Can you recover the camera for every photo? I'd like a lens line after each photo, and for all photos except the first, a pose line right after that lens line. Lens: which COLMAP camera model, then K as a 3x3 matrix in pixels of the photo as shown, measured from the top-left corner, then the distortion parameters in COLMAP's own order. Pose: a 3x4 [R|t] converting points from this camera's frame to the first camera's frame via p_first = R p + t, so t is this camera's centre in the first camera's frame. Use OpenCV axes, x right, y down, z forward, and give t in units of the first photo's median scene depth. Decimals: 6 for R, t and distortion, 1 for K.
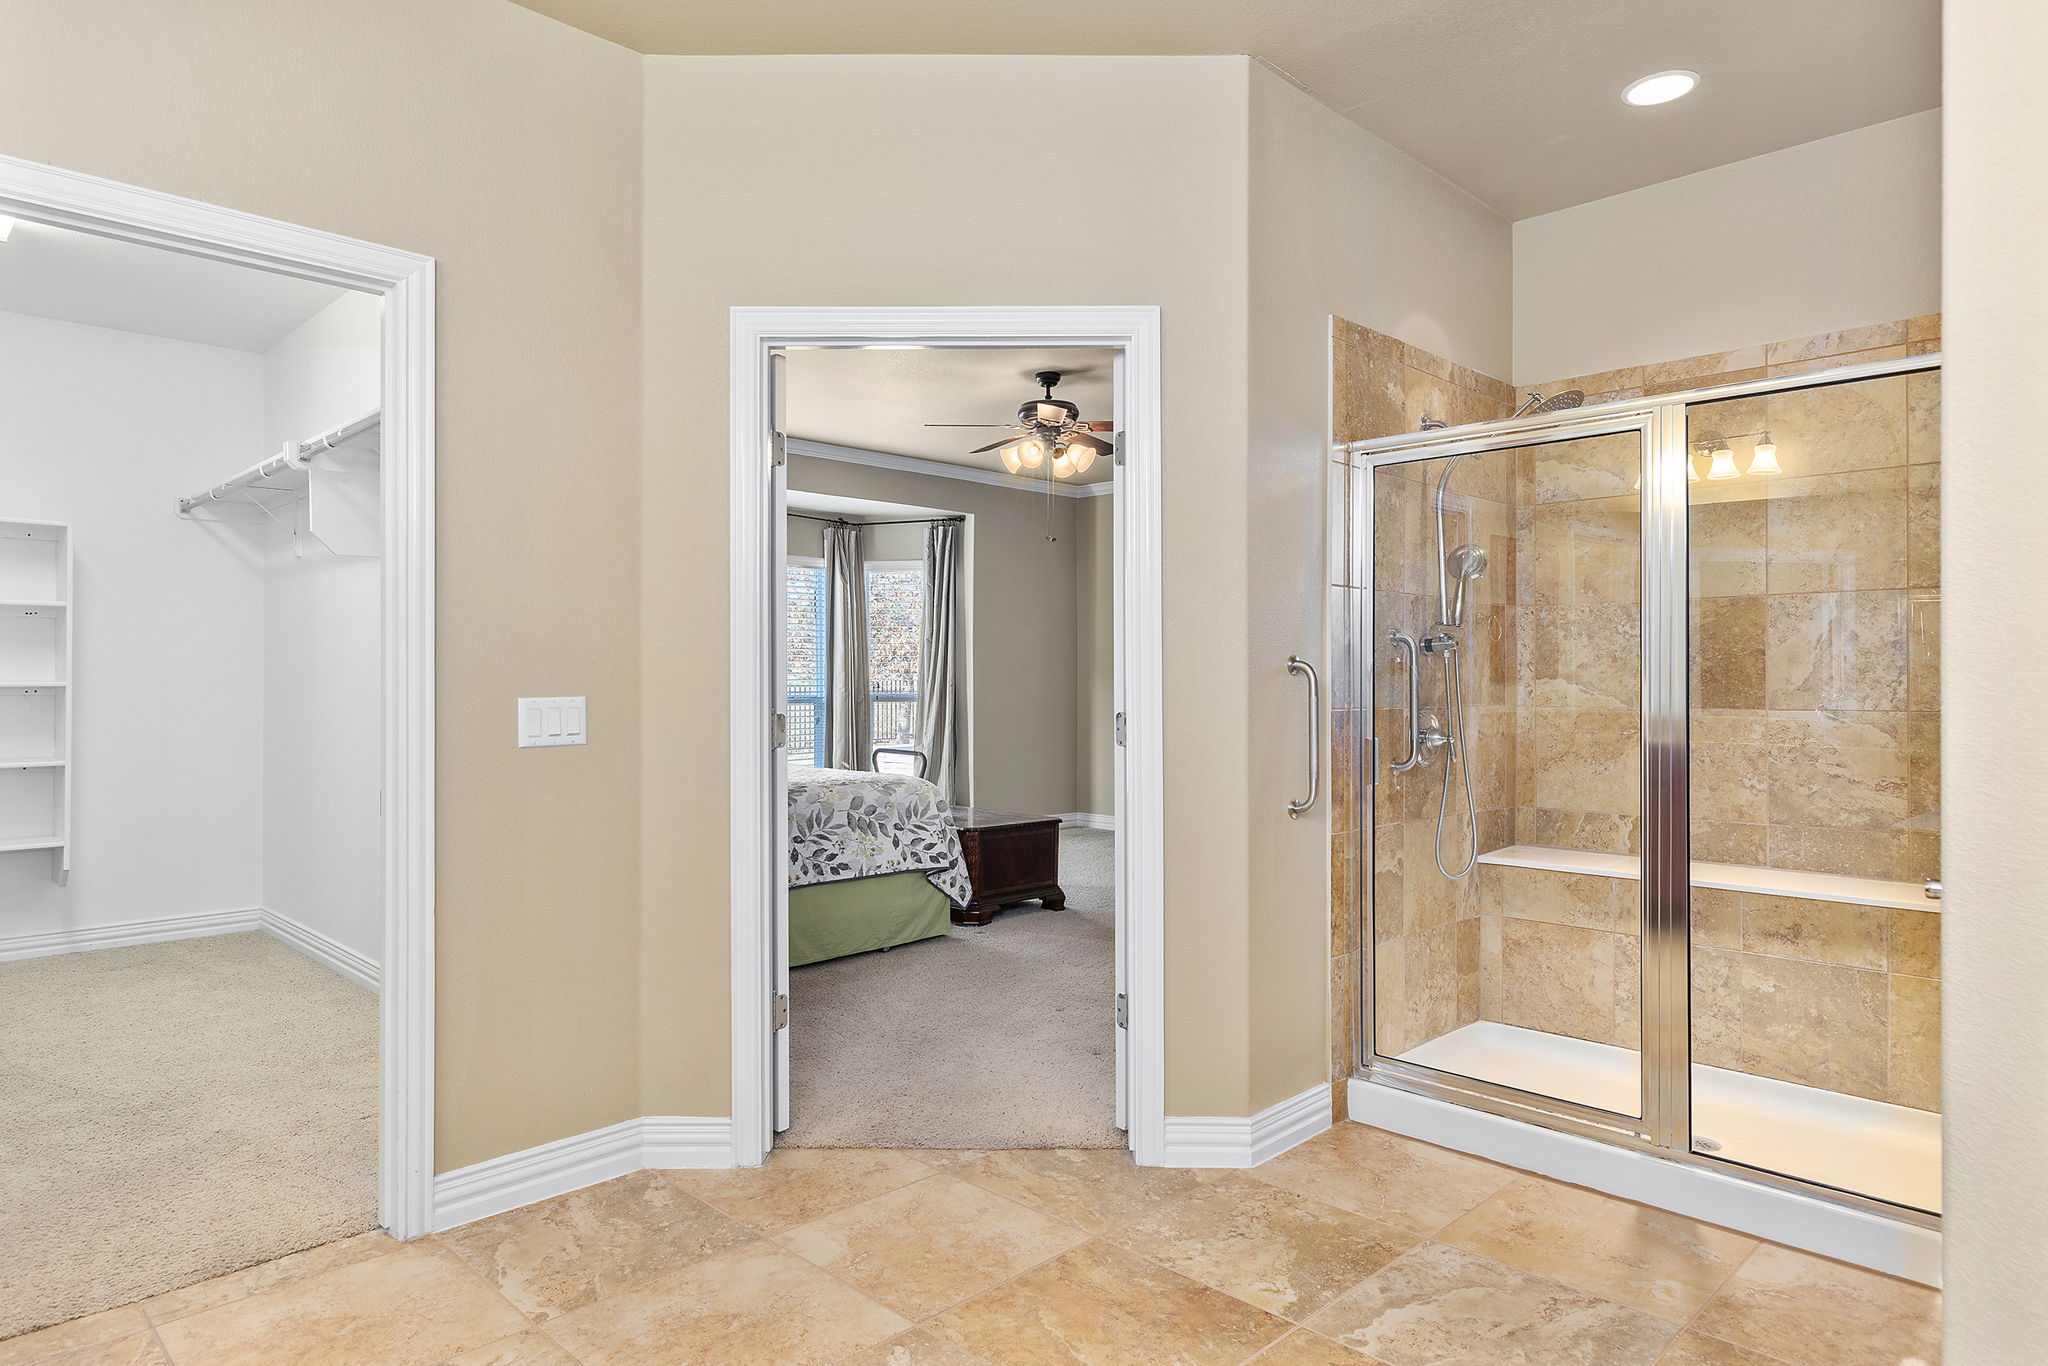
lens RADIAL K [[1316.5, 0, 1040.6], [0, 1316.5, 681.9], [0, 0, 1]] dist [0.007346, 0.000030]
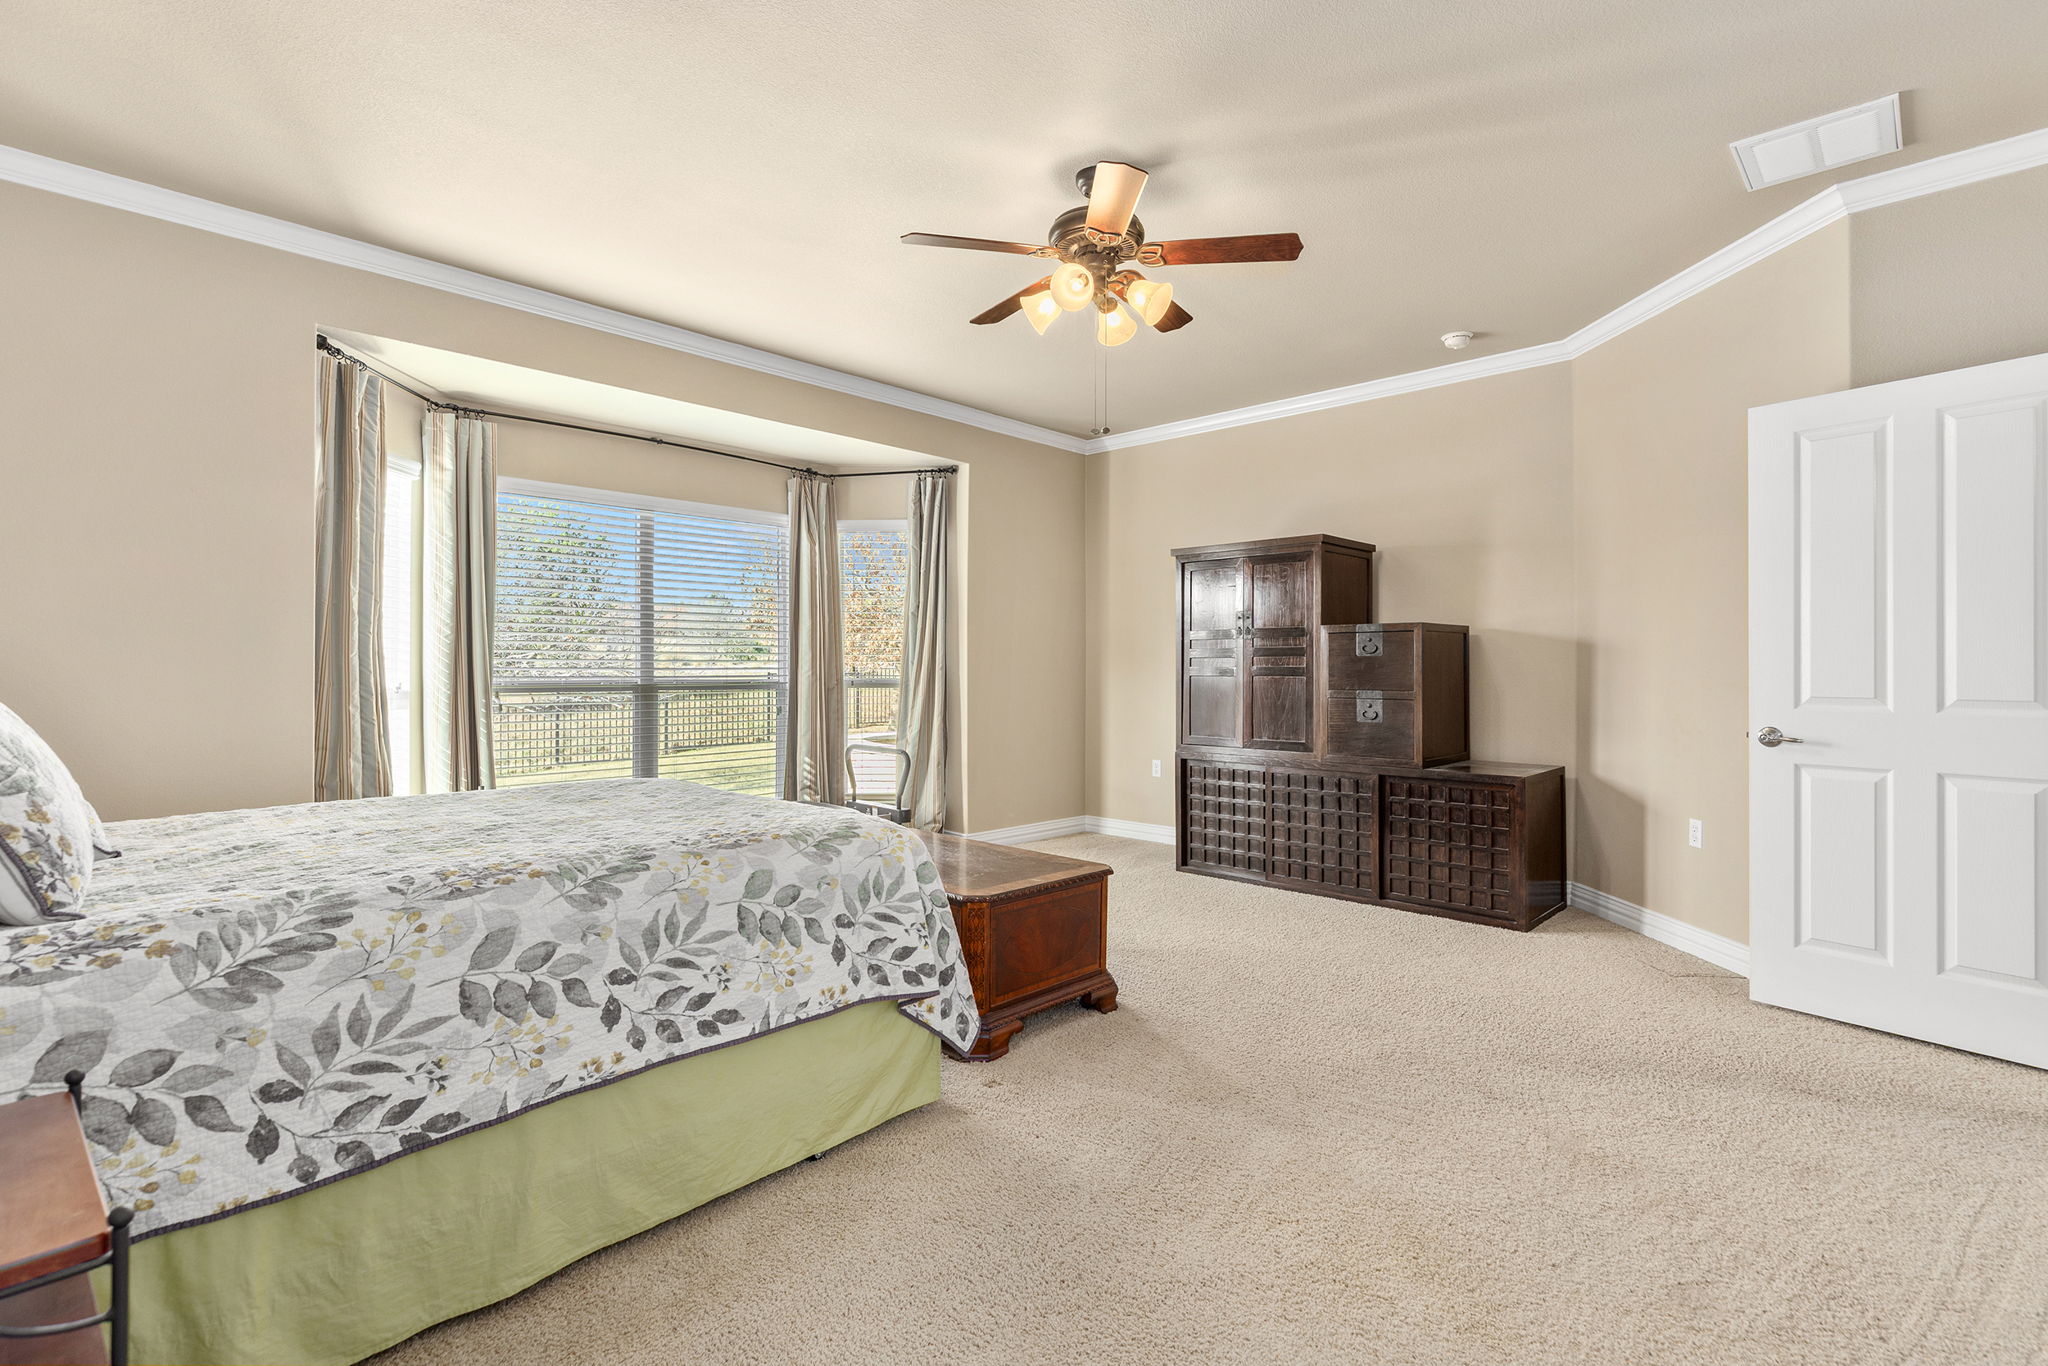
lens RADIAL K [[994.1, 0, 1028.7], [0, 994.1, 673.5], [0, 0, 1]] dist [-0.000427, -0.000916]
pose [[0.999751, 0.002651, 0.022175, -0.041327], [-0.002634, 0.999996, -0.000807, 0.009686], [-0.022177, 0.000749, 0.999754, 0.579851]]
